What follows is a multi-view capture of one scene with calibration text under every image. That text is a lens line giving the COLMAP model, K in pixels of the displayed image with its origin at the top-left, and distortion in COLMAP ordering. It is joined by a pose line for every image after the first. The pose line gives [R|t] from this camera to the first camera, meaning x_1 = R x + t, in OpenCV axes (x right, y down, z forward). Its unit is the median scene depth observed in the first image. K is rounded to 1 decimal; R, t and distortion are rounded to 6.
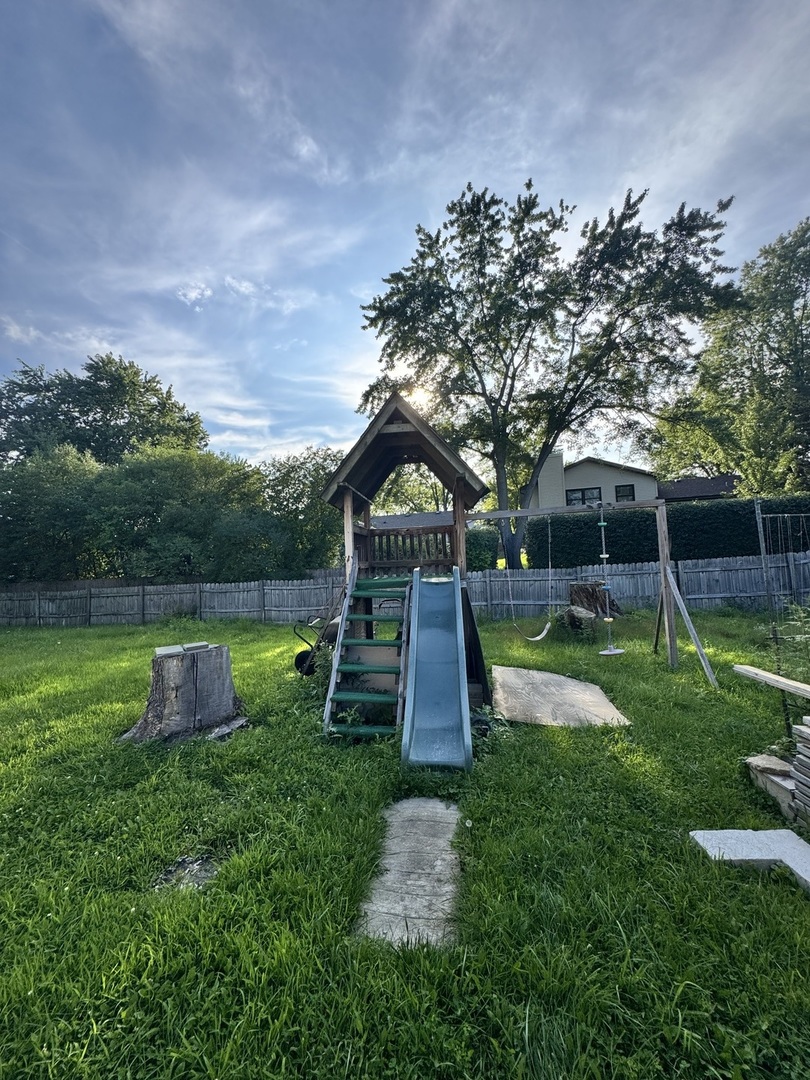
lens RADIAL K [[433.5, 0, 405.0], [0, 433.5, 540.0], [0, 0, 1]] dist [0.010946, -0.000168]
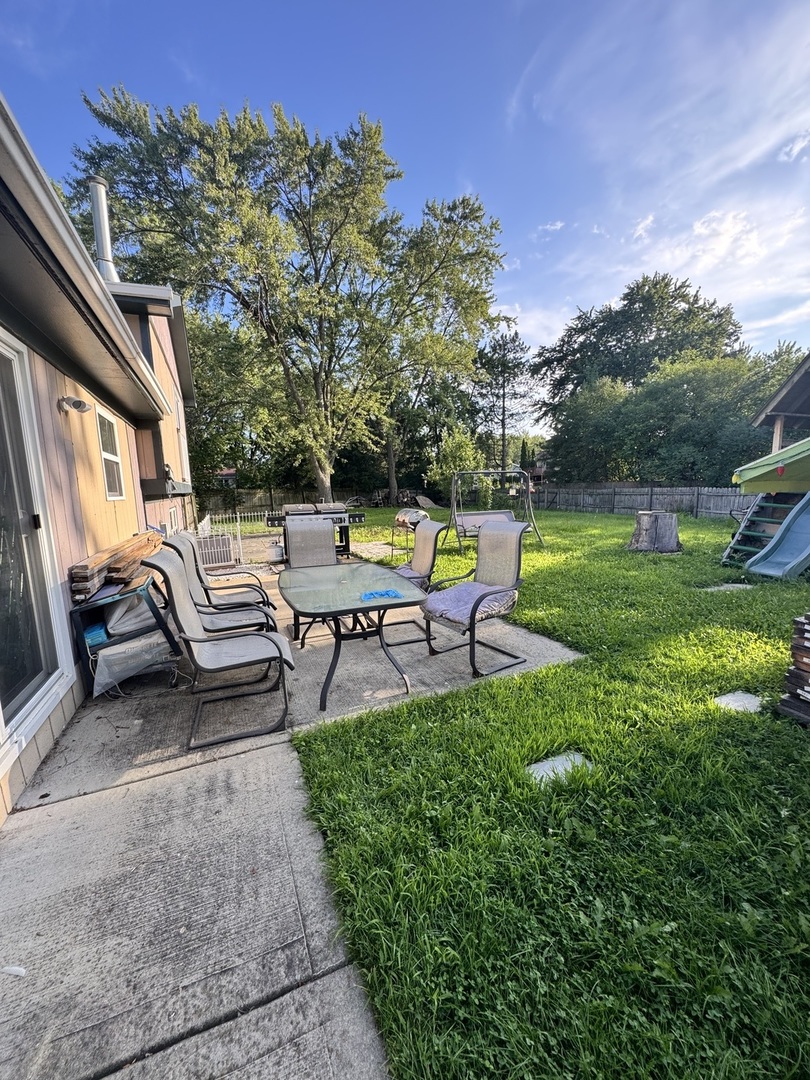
lens RADIAL K [[433.5, 0, 405.0], [0, 433.5, 540.0], [0, 0, 1]] dist [0.010946, -0.000168]
pose [[0.475927, 0.145080, -0.867436, 0.135594], [0.041310, 0.981524, 0.186826, -0.008362], [0.878514, -0.124749, 0.461141, -0.179352]]
